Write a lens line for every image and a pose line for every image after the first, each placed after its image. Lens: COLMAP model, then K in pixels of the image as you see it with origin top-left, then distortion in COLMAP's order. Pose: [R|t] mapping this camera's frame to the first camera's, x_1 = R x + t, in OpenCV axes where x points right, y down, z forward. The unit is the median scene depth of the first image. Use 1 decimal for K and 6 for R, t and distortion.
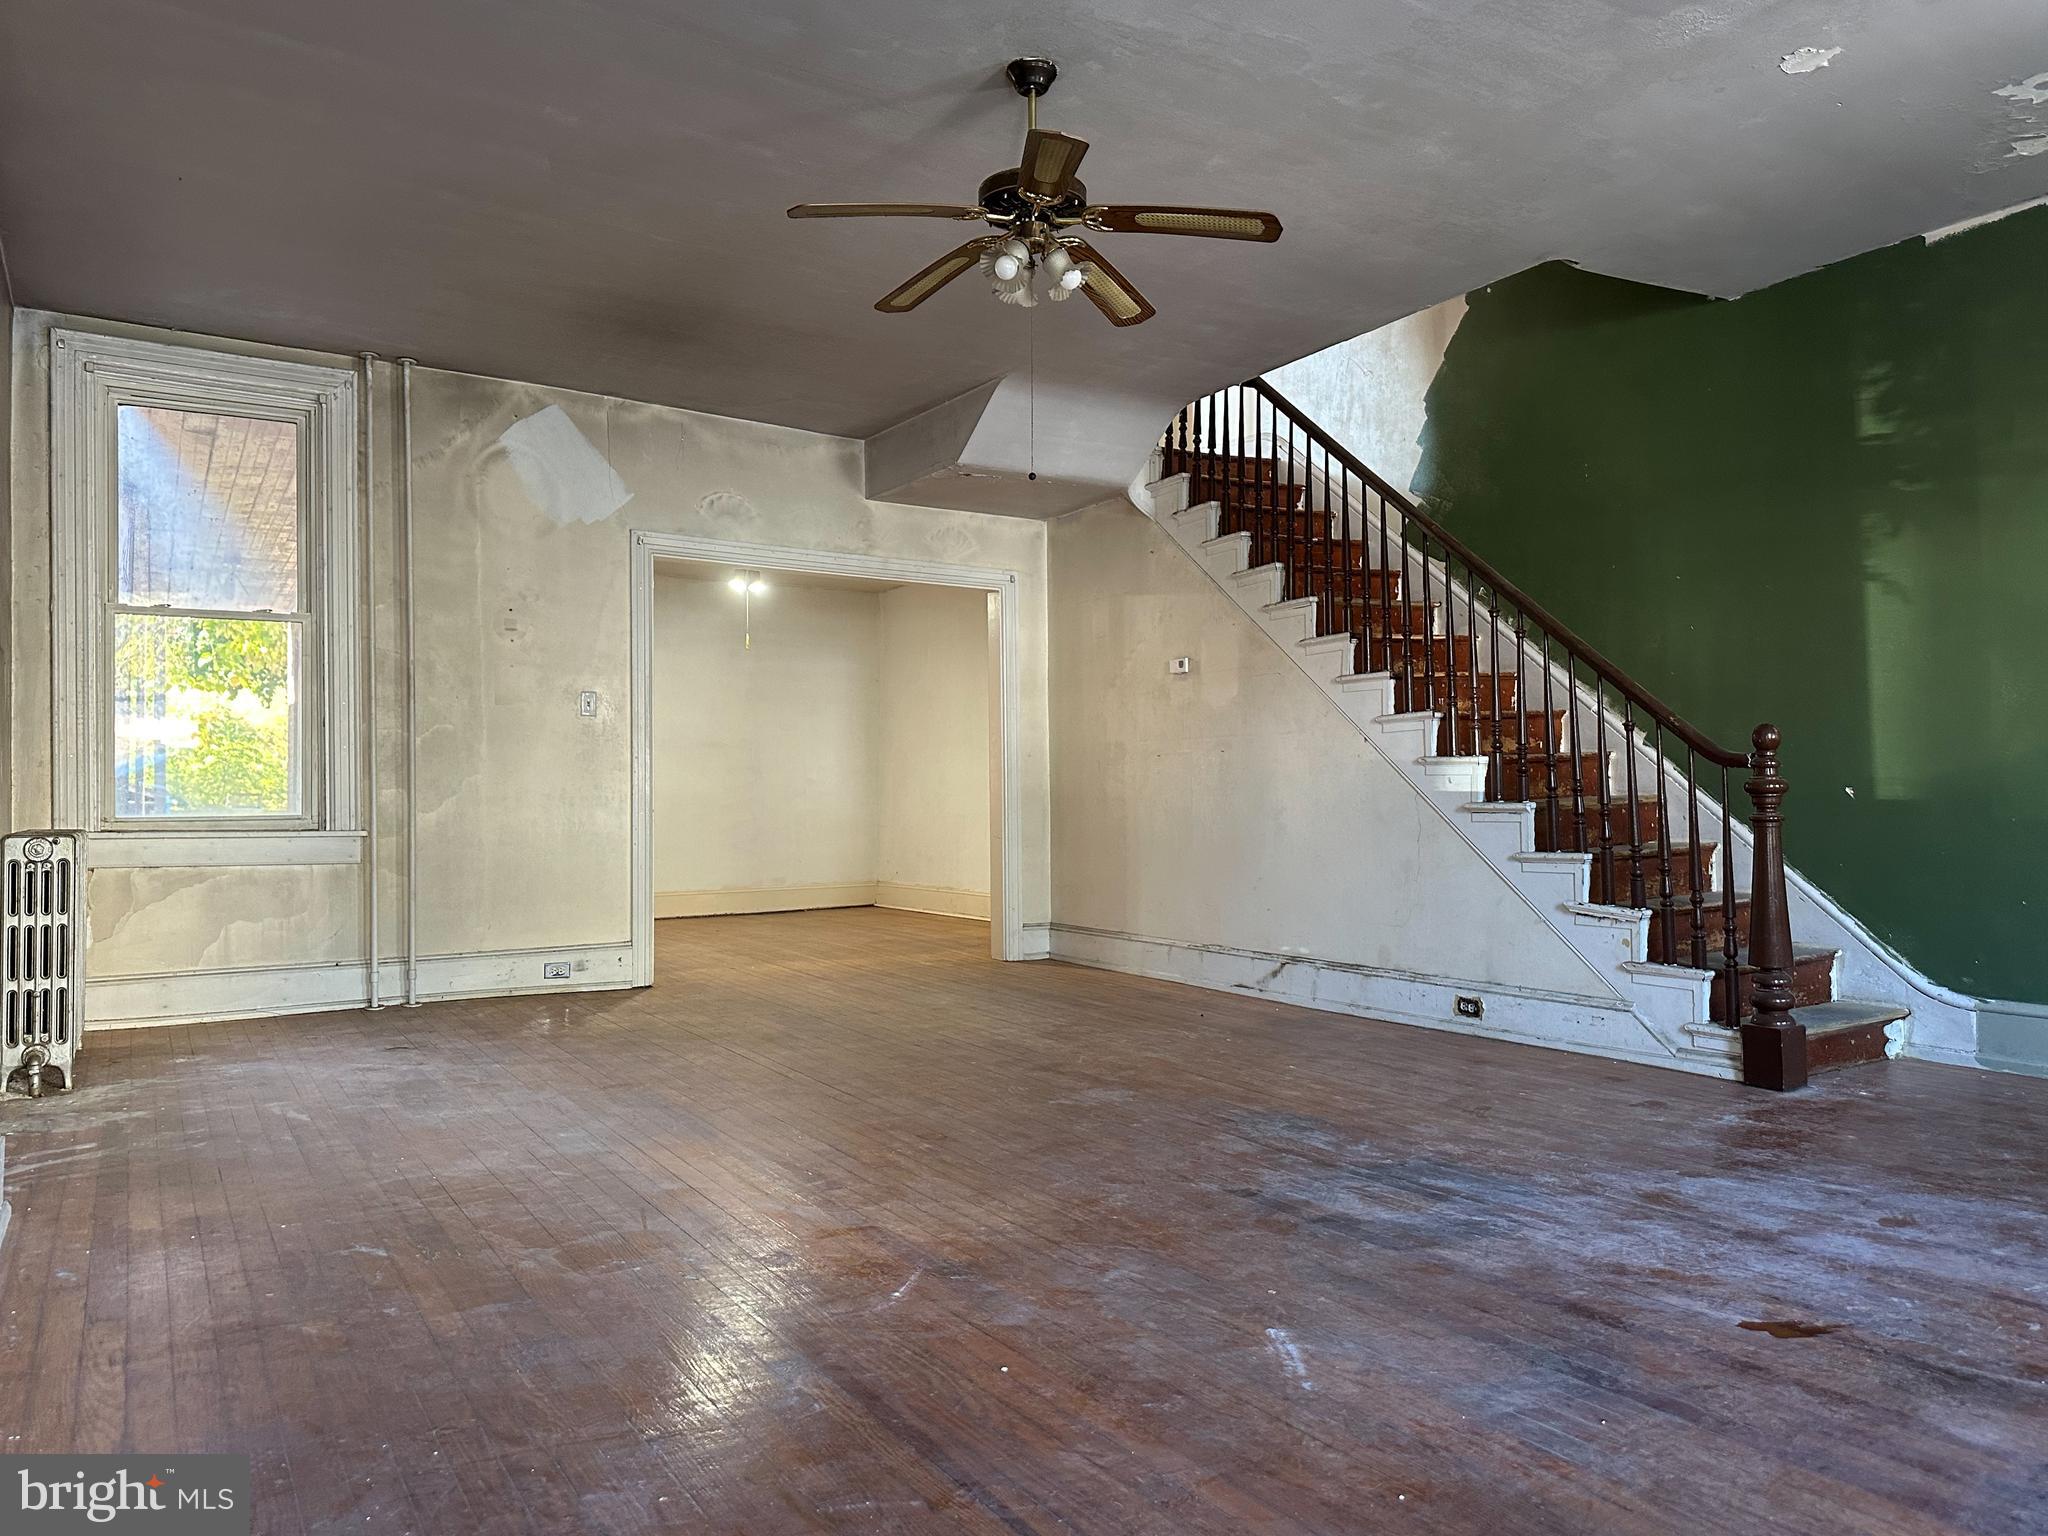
lens RADIAL K [[1440.5, 0, 1026.4], [0, 1440.5, 776.0], [0, 0, 1]] dist [0.030577, -0.034947]
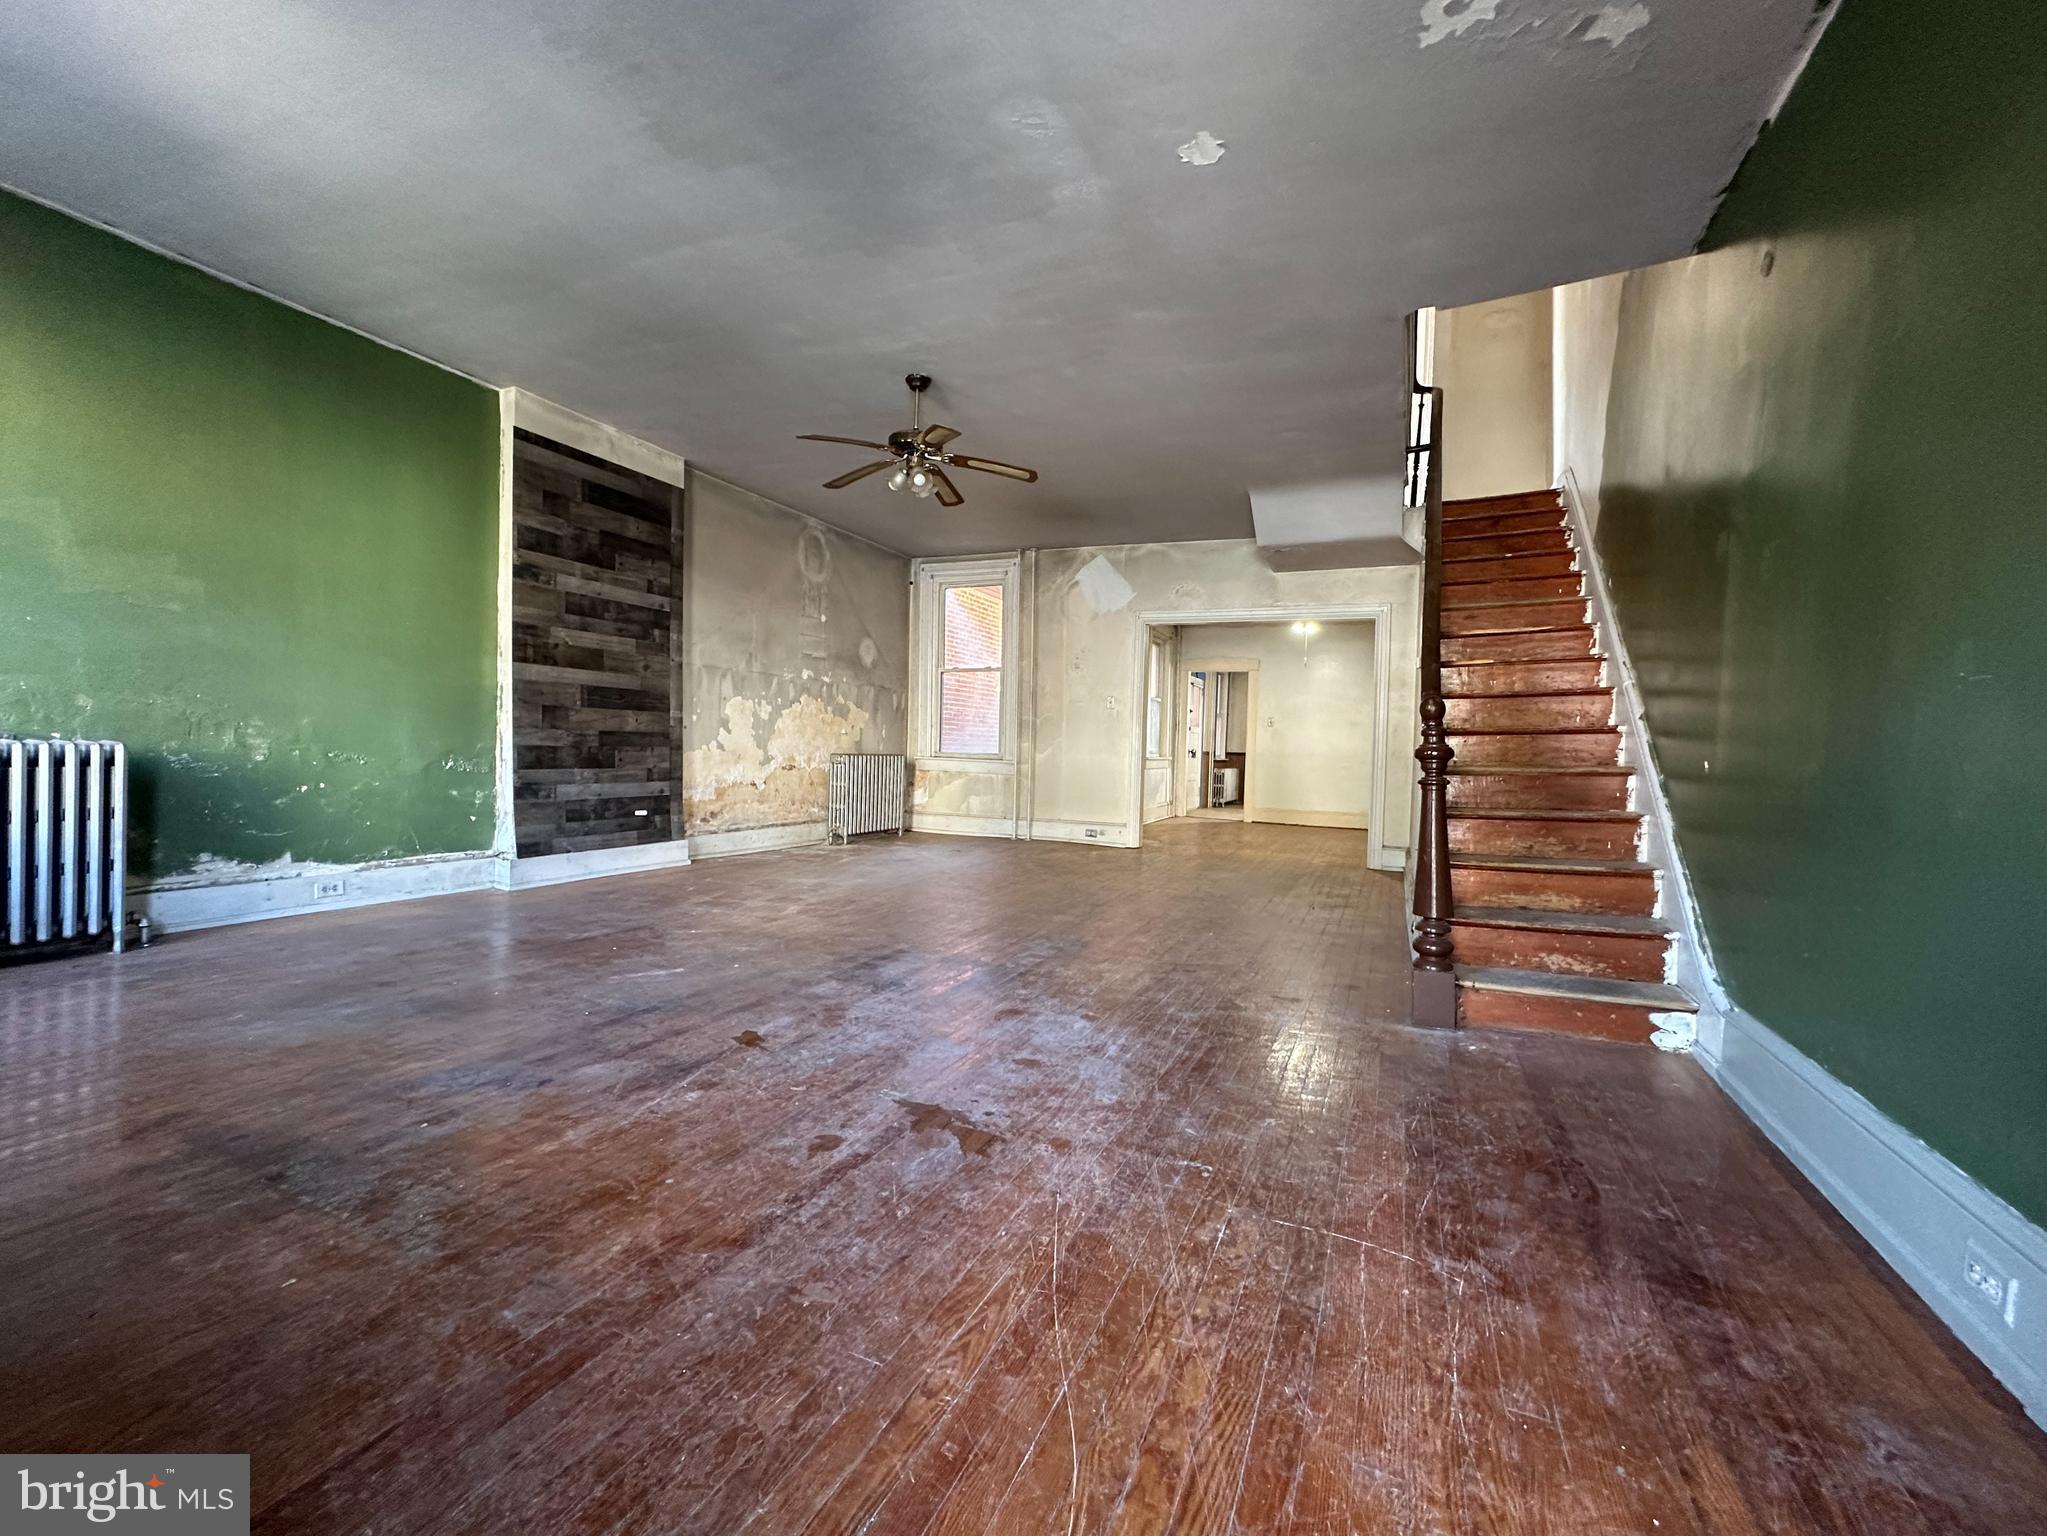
lens RADIAL K [[824.4, 0, 1026.6], [0, 824.4, 759.2], [0, 0, 1]] dist [0.001168, -0.000285]
pose [[0.563588, 0.030651, -0.825487, 1.127850], [-0.017747, 0.999530, 0.024997, 0.005069], [0.825865, 0.000562, 0.563867, 0.519088]]
